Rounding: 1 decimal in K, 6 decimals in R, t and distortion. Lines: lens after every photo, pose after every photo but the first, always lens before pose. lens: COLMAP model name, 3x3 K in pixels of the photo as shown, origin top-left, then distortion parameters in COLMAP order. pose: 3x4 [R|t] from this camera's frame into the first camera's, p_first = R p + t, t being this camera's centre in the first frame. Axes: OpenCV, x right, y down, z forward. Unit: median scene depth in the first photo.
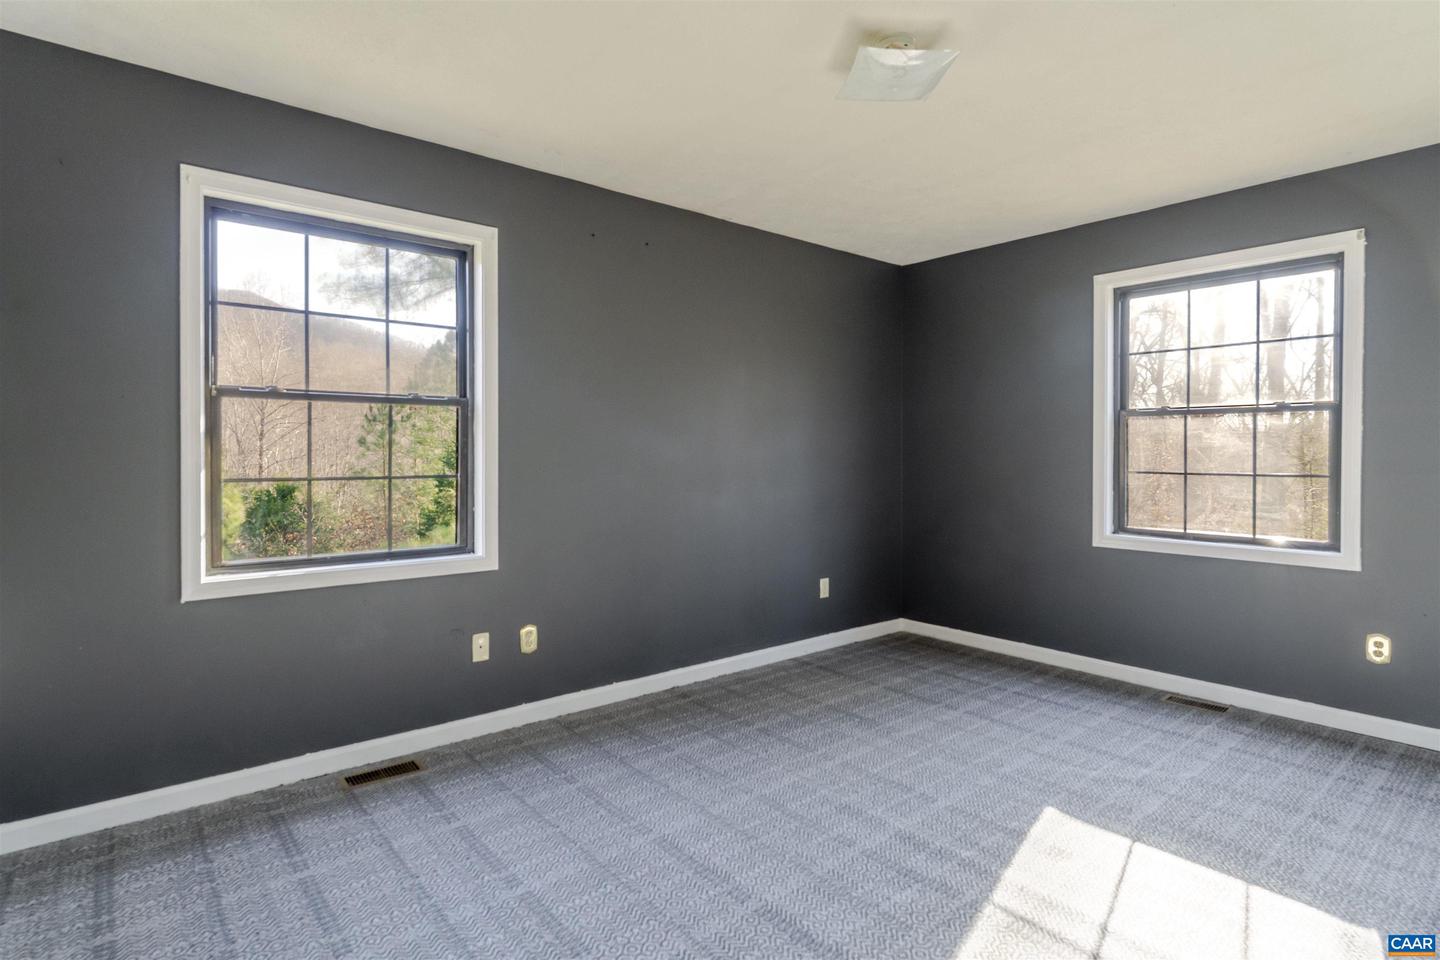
lens RADIAL K [[737.3, 0, 695.3], [0, 737.3, 466.5], [0, 0, 1]] dist [0.004153, 0.000896]
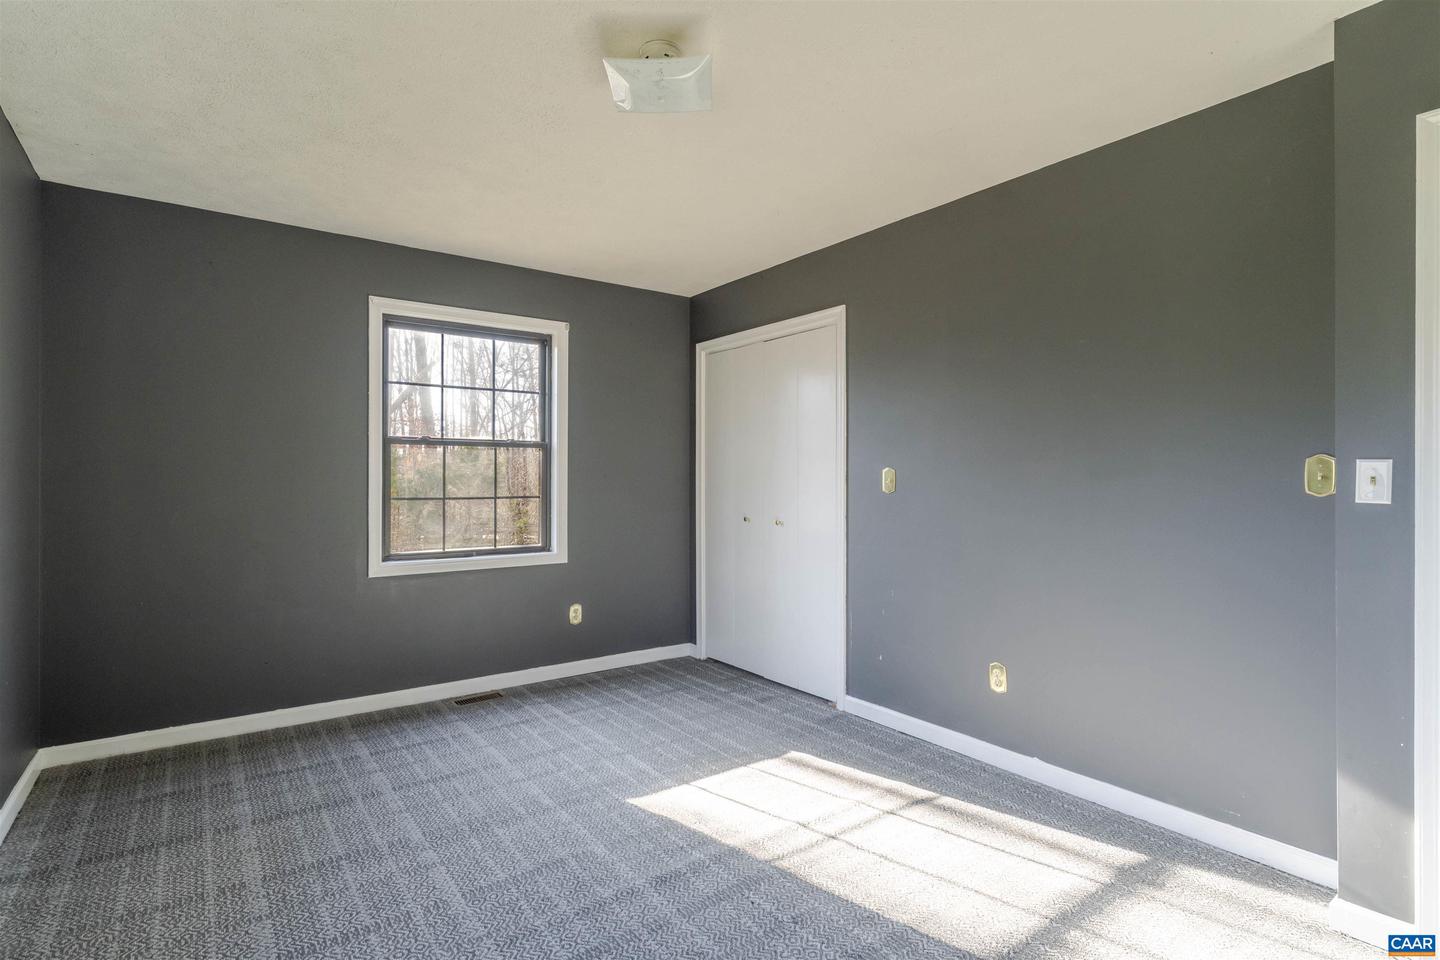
lens RADIAL K [[719.7, 0, 720.0], [0, 719.7, 480.0], [0, 0, 1]] dist [0.012683, -0.000147]
pose [[0.052470, -0.002007, 0.998620, -0.437403], [0.019606, 0.999807, 0.000979, -0.012211], [-0.998430, 0.019527, 0.052499, 0.588415]]
